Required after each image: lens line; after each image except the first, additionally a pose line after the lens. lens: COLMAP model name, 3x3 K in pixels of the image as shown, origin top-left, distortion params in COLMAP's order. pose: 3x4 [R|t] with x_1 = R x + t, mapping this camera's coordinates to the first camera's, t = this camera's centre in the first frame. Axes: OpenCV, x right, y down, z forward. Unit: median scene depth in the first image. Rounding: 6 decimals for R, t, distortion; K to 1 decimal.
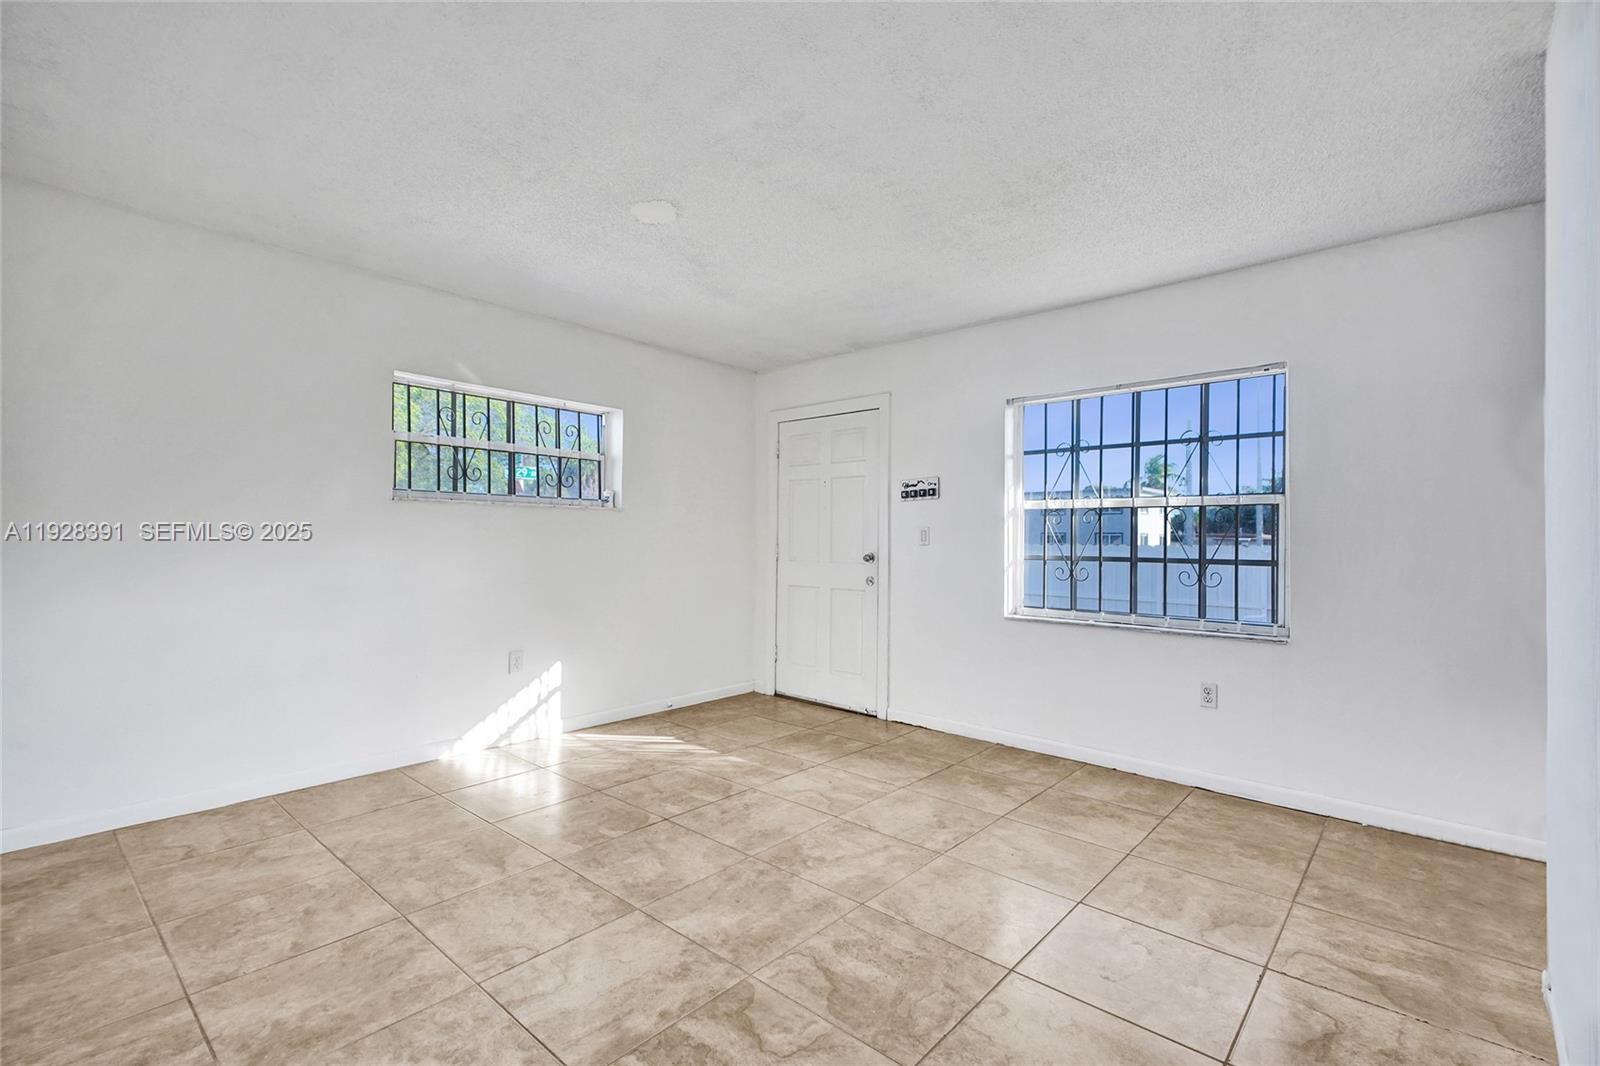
lens RADIAL K [[713.8, 0, 798.6], [0, 713.8, 526.6], [0, 0, 1]] dist [0.054057, -0.017782]
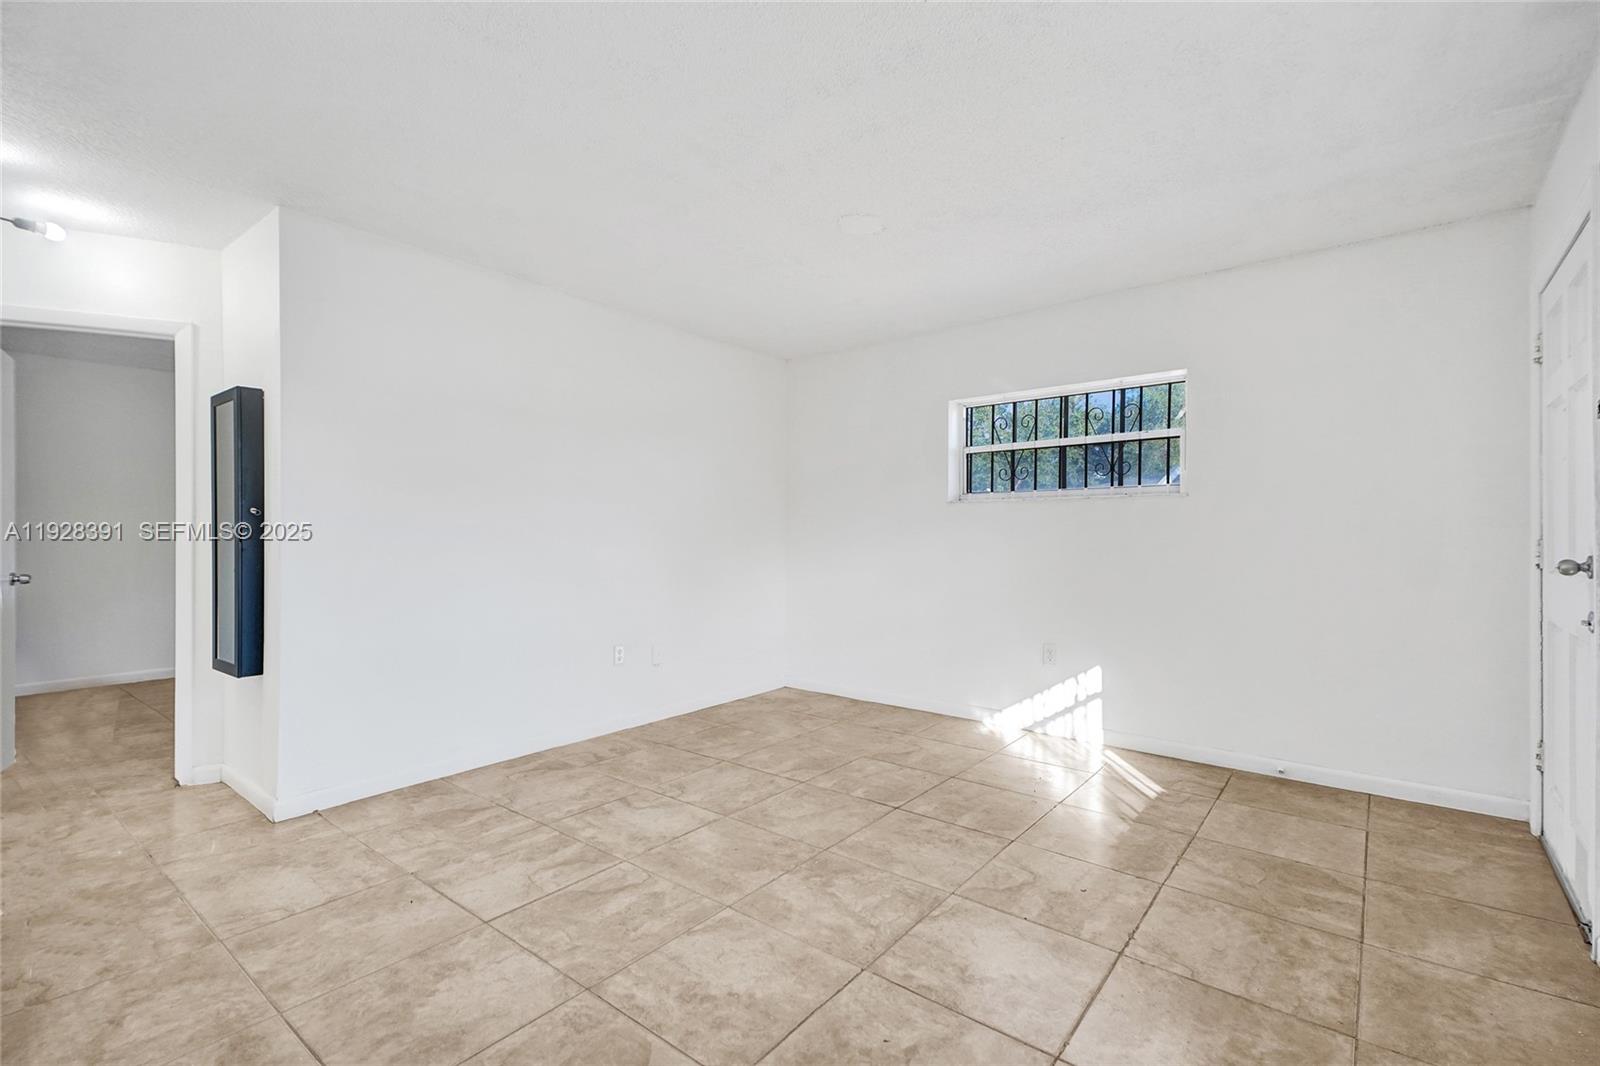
lens RADIAL K [[714.7, 0, 797.3], [0, 714.7, 537.8], [0, 0, 1]] dist [0.053753, -0.018224]
pose [[0.046490, -0.008377, -0.998884, 0.842599], [0.021033, 0.999751, -0.007405, 0.032223], [0.998697, -0.020666, 0.046655, 0.842177]]
